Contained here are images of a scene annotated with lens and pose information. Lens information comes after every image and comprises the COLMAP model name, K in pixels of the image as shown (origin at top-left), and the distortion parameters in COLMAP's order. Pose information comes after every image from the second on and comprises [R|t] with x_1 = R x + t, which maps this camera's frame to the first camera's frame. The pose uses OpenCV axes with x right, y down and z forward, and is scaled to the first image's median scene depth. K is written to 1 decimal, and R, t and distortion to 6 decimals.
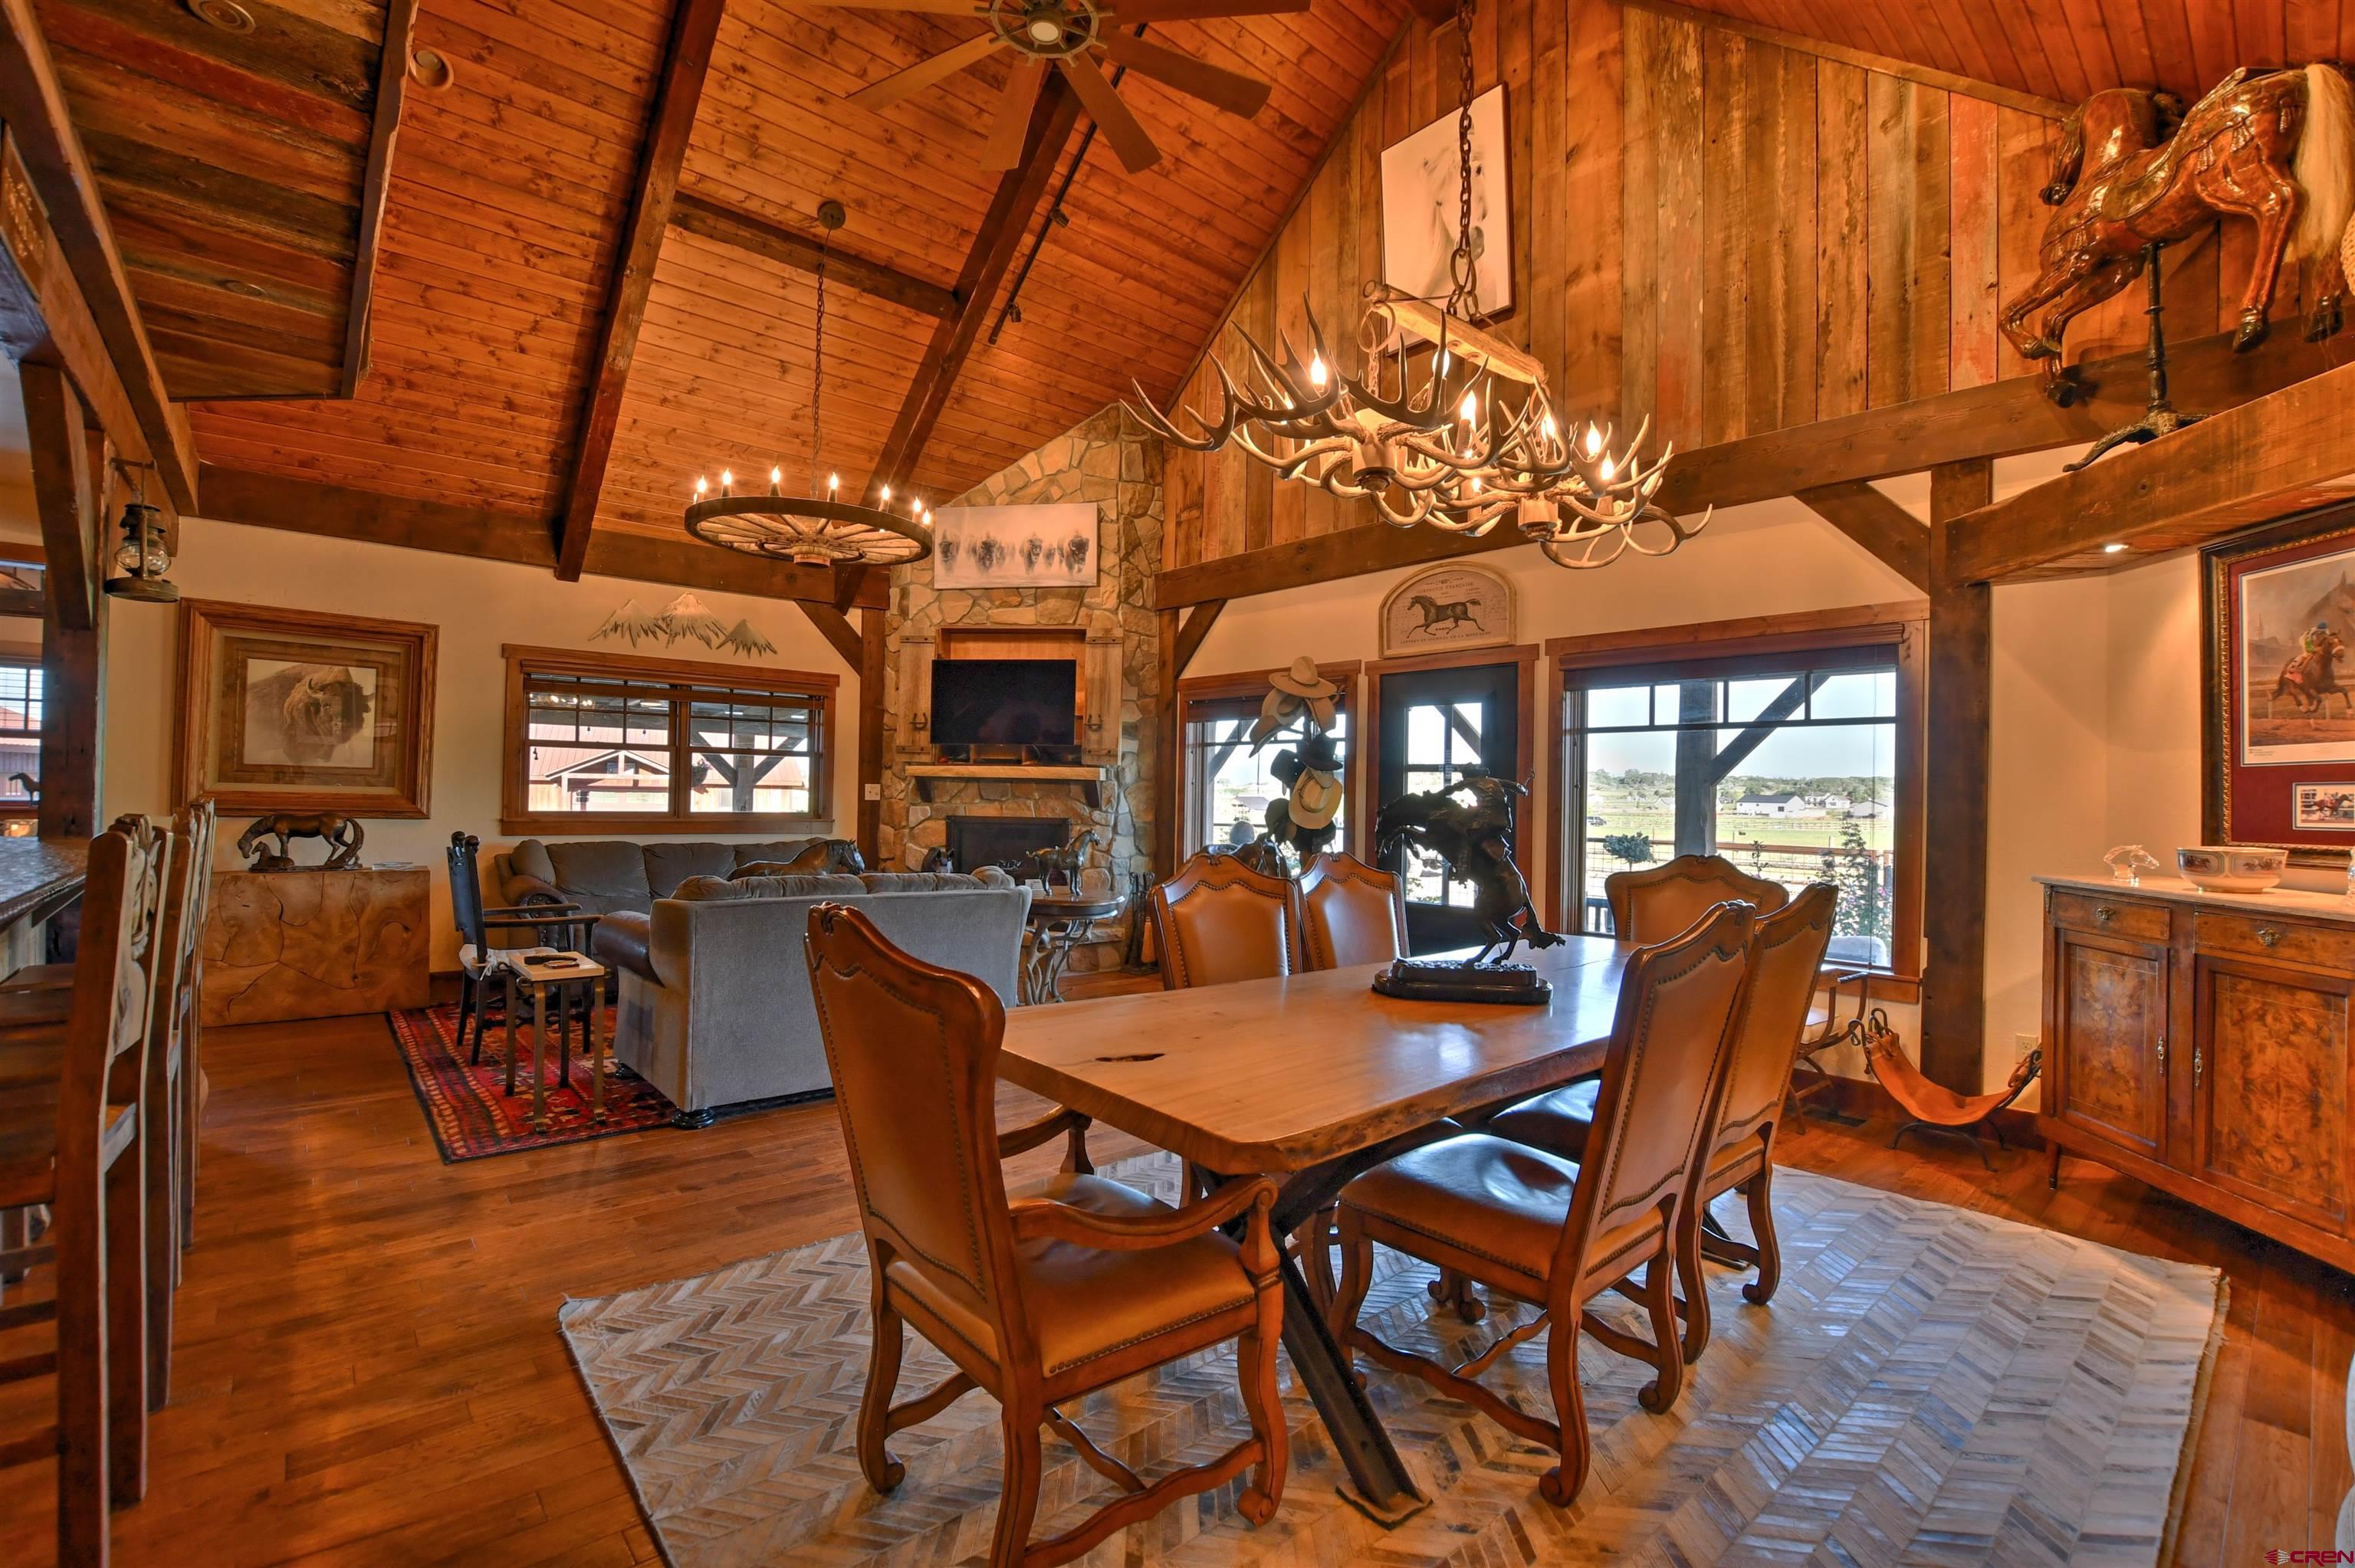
lens RADIAL K [[1040.1, 0, 1169.8], [0, 1040.1, 783.6], [0, 0, 1]] dist [-0.033549, 0.004998]
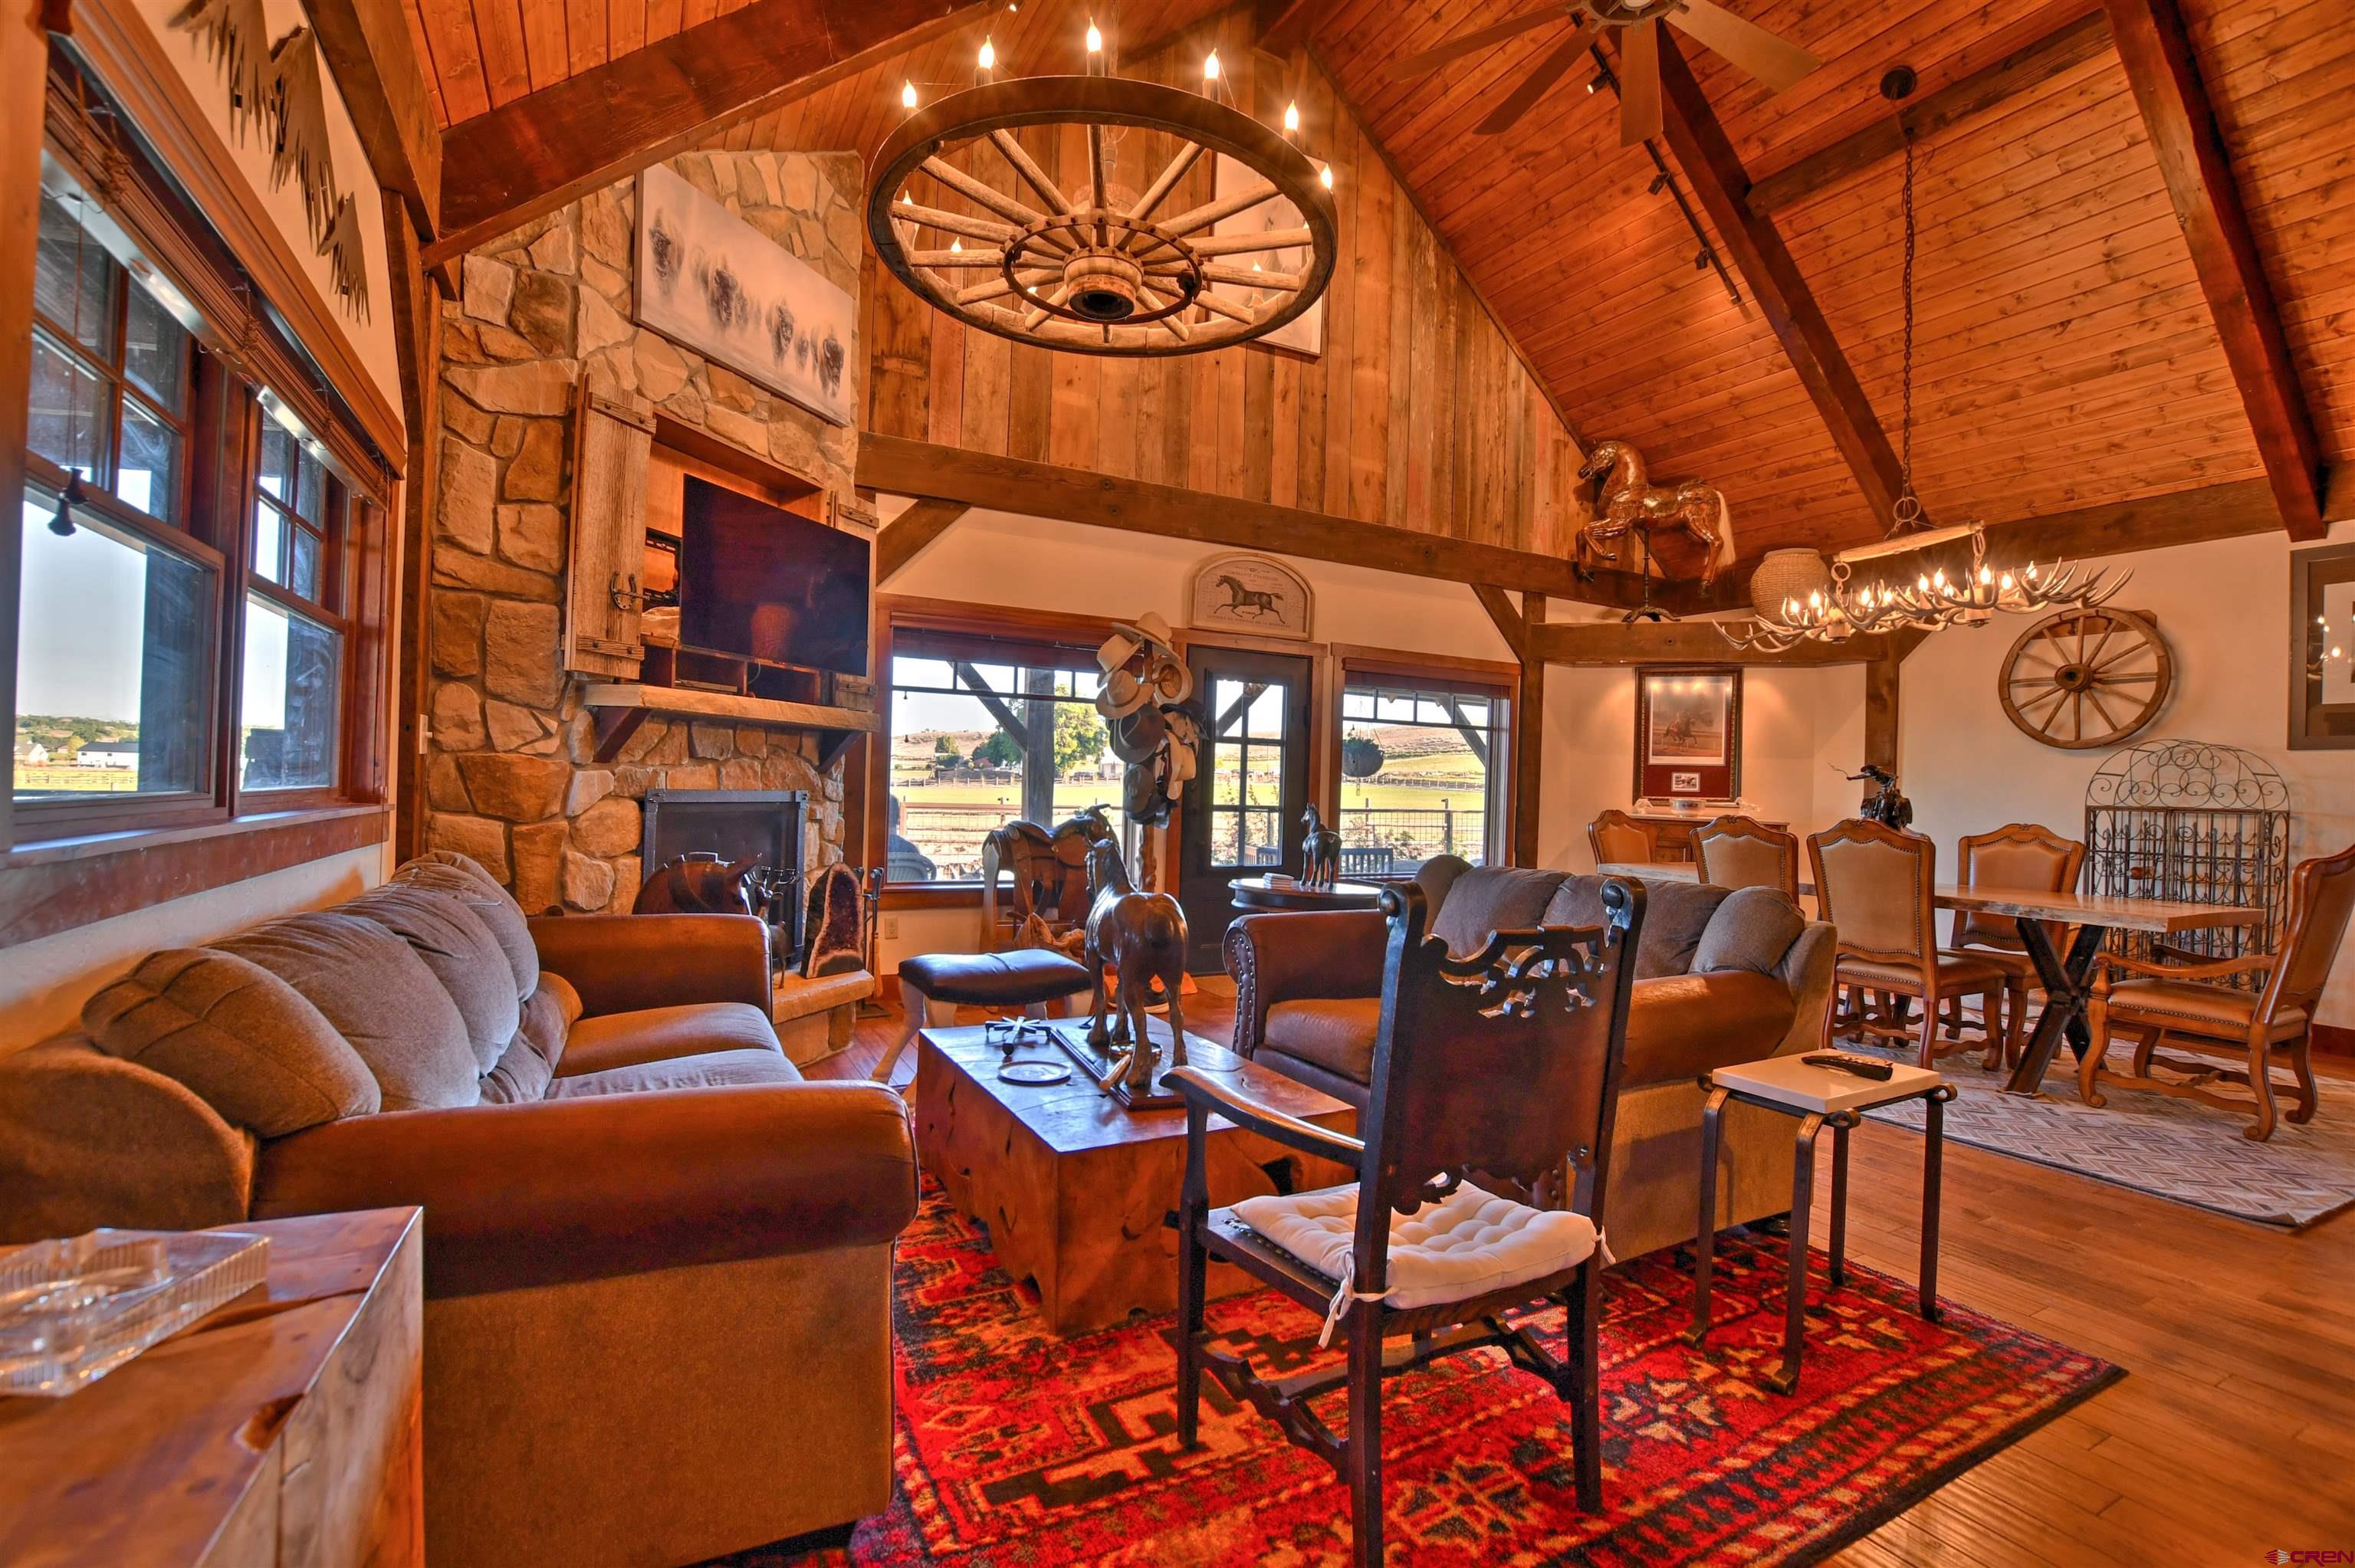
lens RADIAL K [[1040.1, 0, 1174.3], [0, 1040.1, 786.2], [0, 0, 1]] dist [-0.033549, 0.004998]
pose [[0.220212, -0.012019, 0.975378, -0.760529], [-0.035892, 0.999147, 0.020415, 0.012160], [-0.974791, -0.039504, 0.219593, 0.767471]]
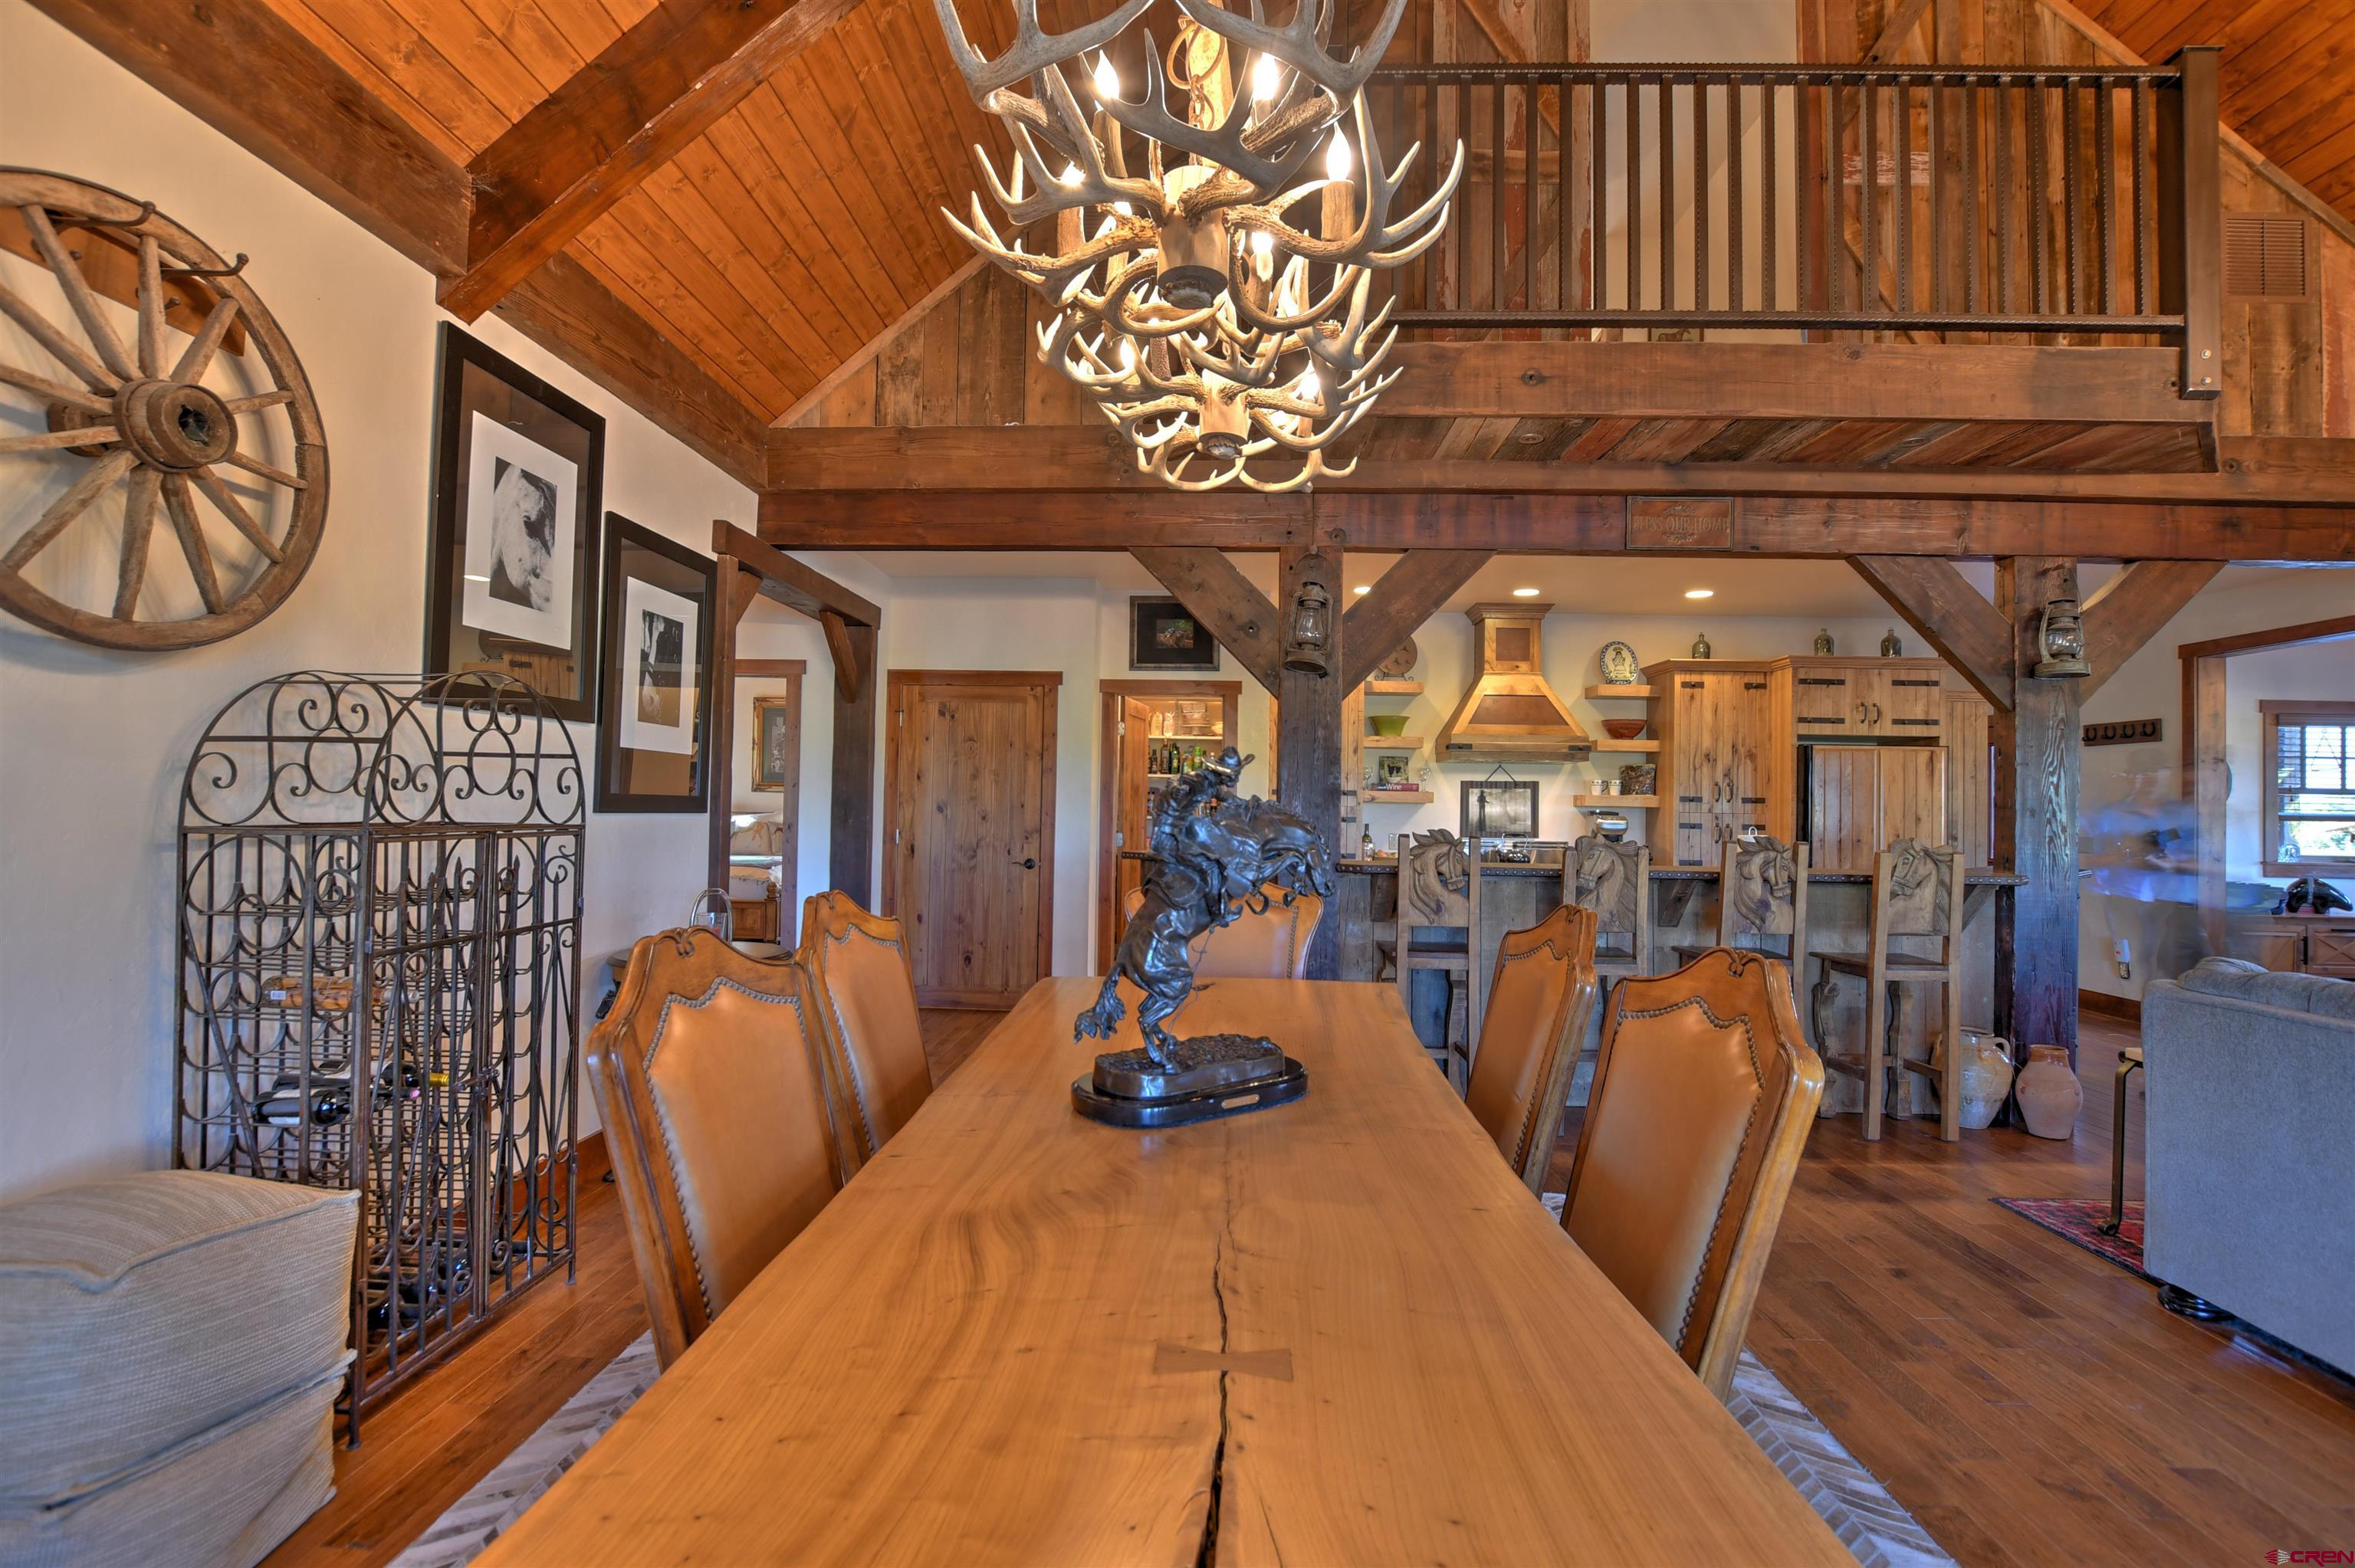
lens RADIAL K [[1040.1, 0, 1174.5], [0, 1040.1, 785.0], [0, 0, 1]] dist [-0.033549, 0.004998]
pose [[-0.682308, -0.044121, -0.729732, 0.324734], [-0.020535, 0.998940, -0.041197, 0.006673], [0.730776, -0.013123, -0.682491, 0.580579]]
